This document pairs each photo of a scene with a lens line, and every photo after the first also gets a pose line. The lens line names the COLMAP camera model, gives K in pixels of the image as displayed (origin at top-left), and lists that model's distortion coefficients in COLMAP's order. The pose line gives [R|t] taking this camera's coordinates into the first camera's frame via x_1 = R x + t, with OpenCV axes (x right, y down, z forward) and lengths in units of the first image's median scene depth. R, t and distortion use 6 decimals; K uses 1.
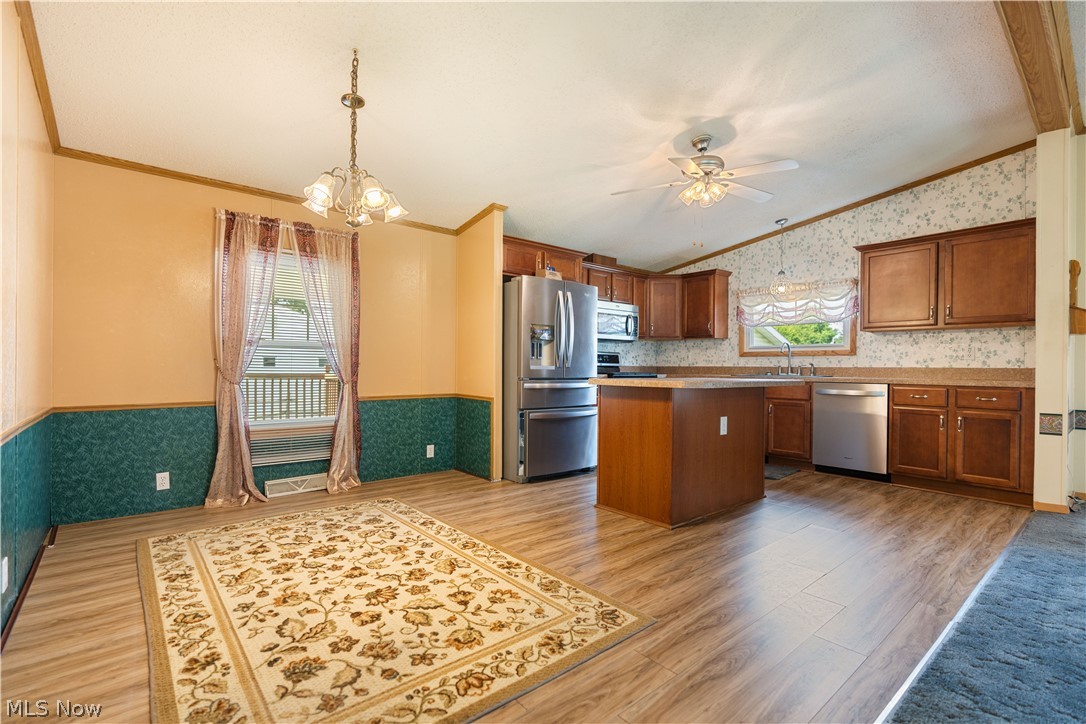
lens RADIAL K [[488.1, 0, 543.7], [0, 488.1, 370.7], [0, 0, 1]] dist [-0.002788, 0.001736]
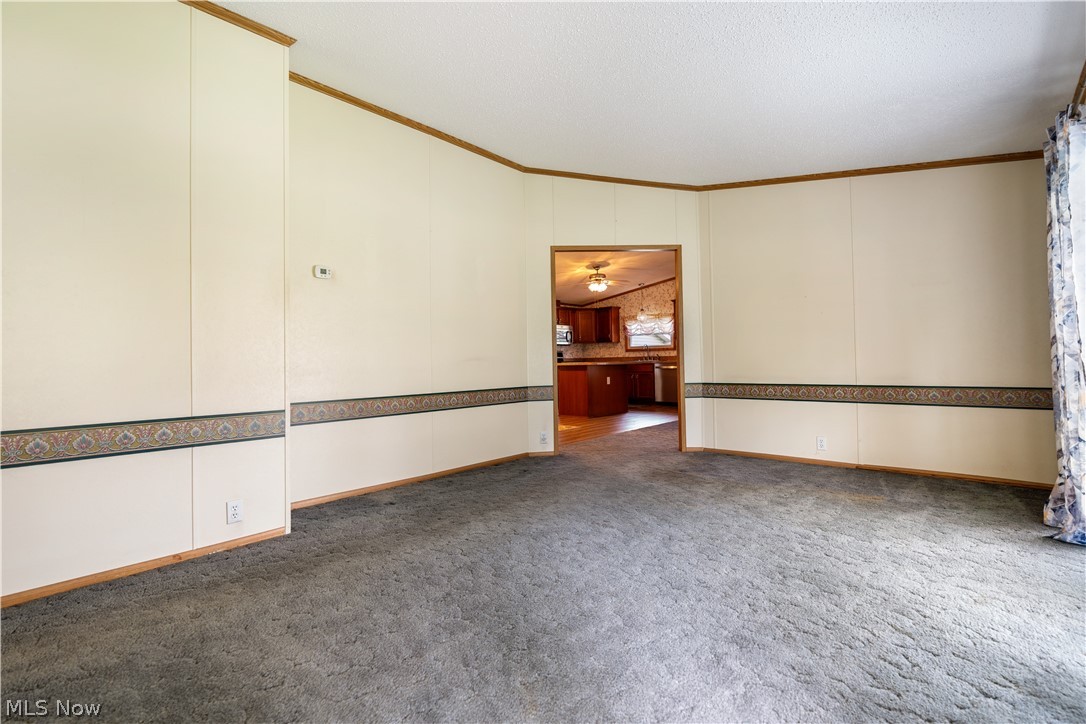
lens RADIAL K [[488.1, 0, 539.0], [0, 488.1, 357.1], [0, 0, 1]] dist [-0.002788, 0.001736]
pose [[0.991409, -0.026638, 0.128056, -0.237837], [0.029043, 0.999435, -0.016947, 0.019318], [-0.127532, 0.020520, 0.991622, -1.132180]]
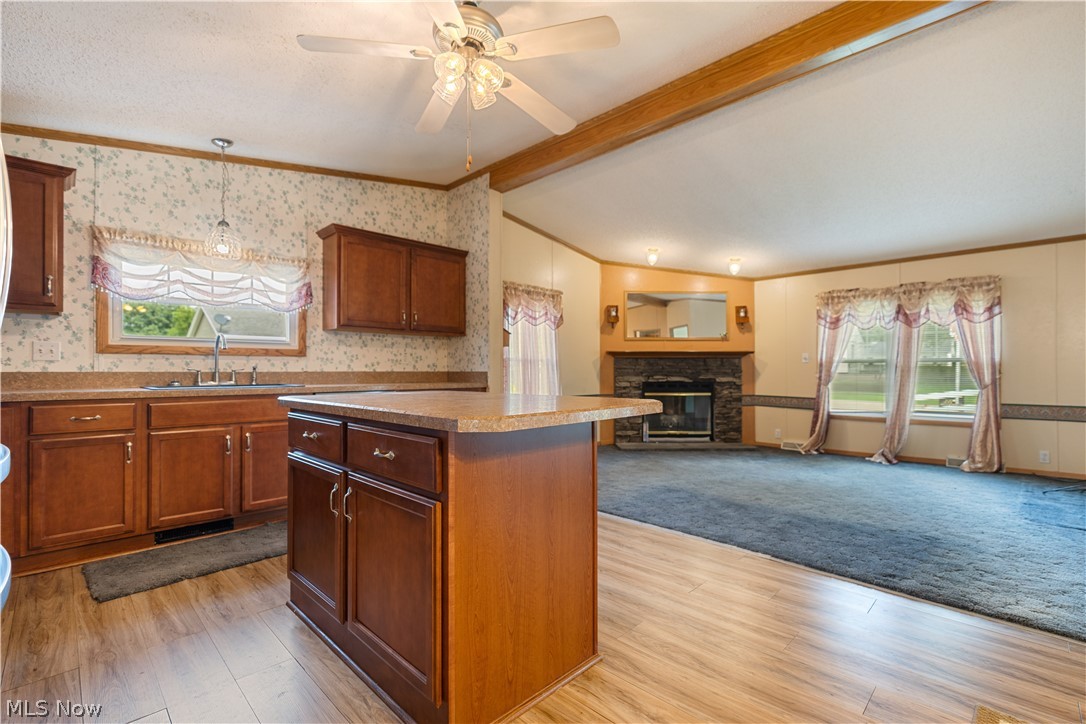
lens RADIAL K [[488.1, 0, 546.4], [0, 488.1, 363.1], [0, 0, 1]] dist [-0.002788, 0.001736]
pose [[-0.093186, 0.003798, 0.995641, -0.218647], [0.005584, 0.999979, -0.003292, -0.018493], [-0.995633, 0.005253, -0.093205, 0.777207]]
